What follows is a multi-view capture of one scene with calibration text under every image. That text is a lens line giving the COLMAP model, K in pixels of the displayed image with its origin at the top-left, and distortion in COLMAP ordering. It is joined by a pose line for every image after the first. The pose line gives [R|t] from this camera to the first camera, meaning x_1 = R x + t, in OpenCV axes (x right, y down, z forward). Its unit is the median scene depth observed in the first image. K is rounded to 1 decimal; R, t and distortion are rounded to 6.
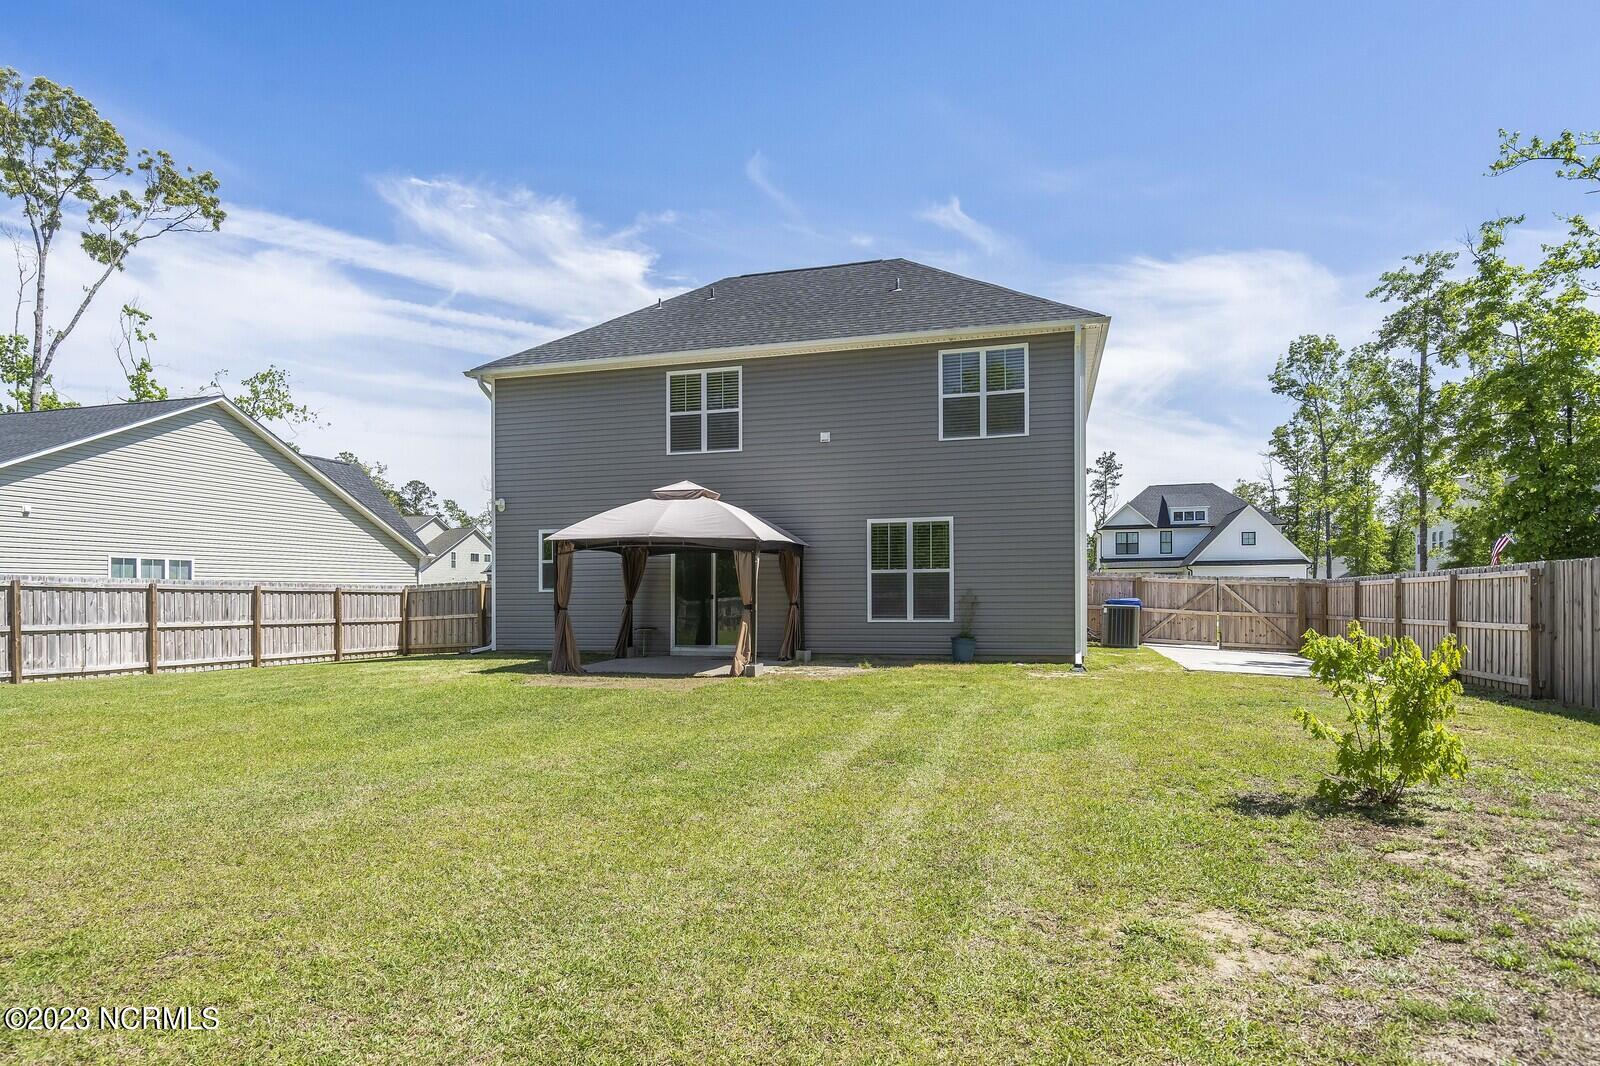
lens RADIAL K [[882.5, 0, 799.7], [0, 882.5, 599.3], [0, 0, 1]] dist [0.013258, 0.000358]
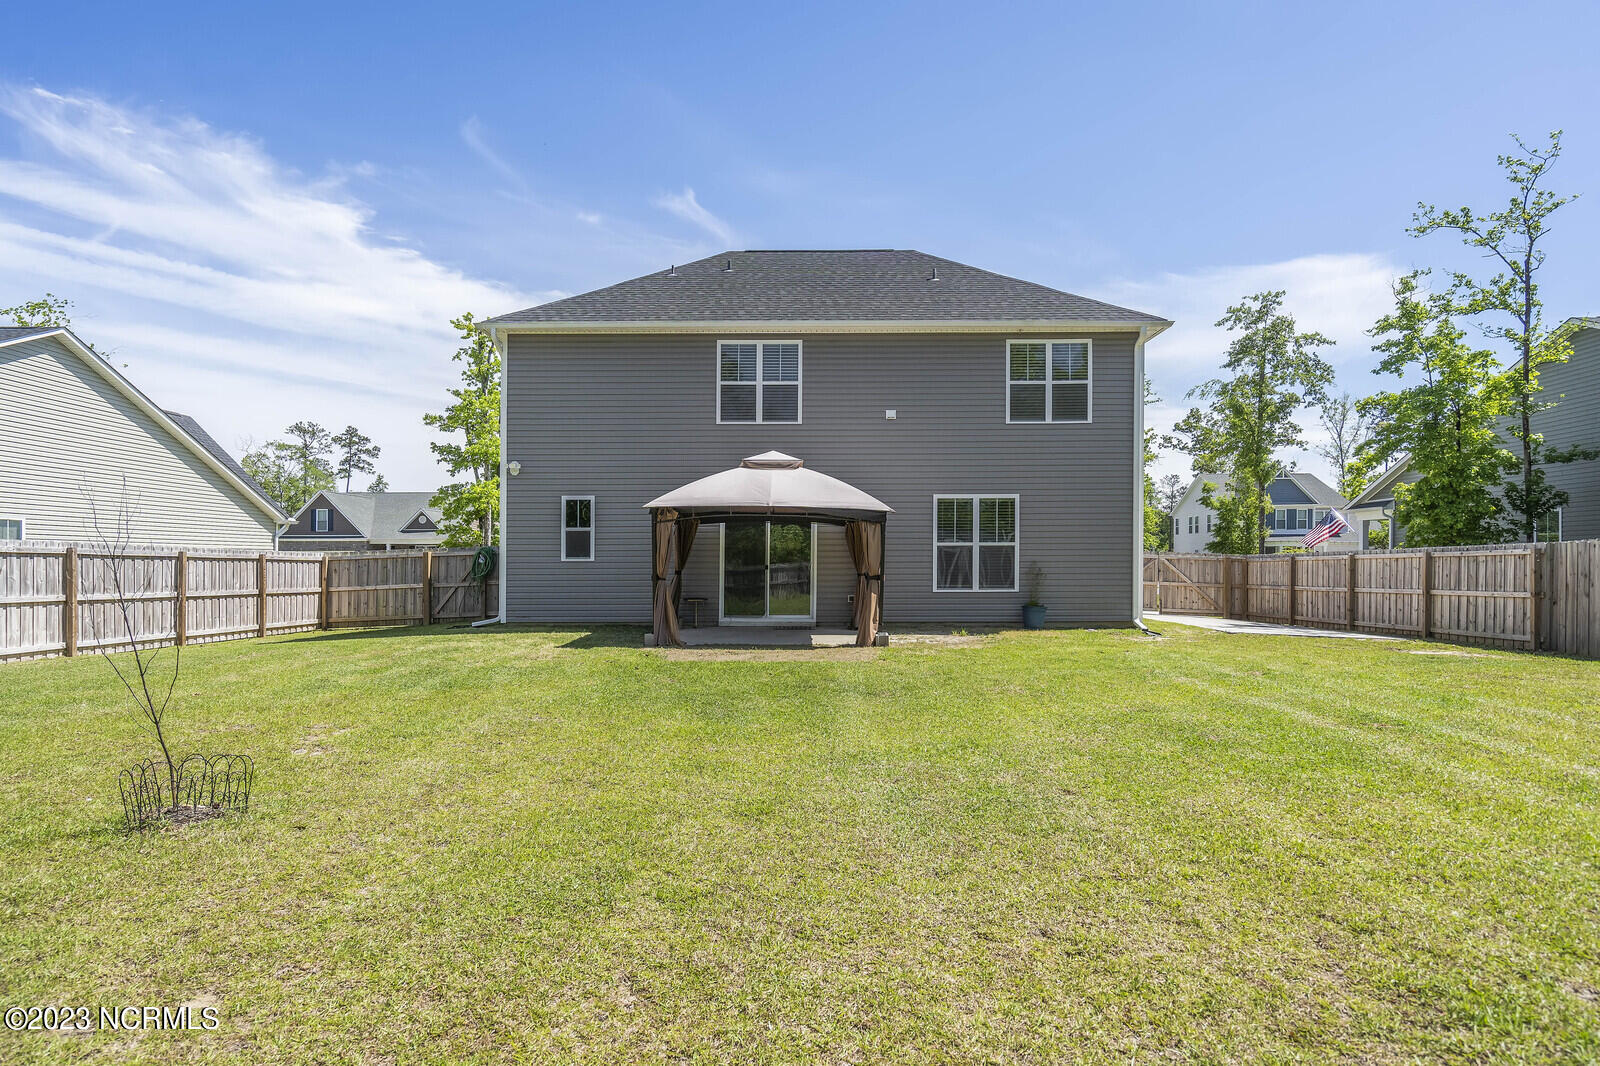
lens RADIAL K [[819.5, 0, 800.6], [0, 819.5, 570.6], [0, 0, 1]] dist [0.011308, -0.000058]
pose [[0.965443, 0.004029, 0.260582, -0.299450], [-0.004265, 0.999991, 0.000341, 0.000674], [-0.260578, -0.001441, 0.965452, 0.086036]]
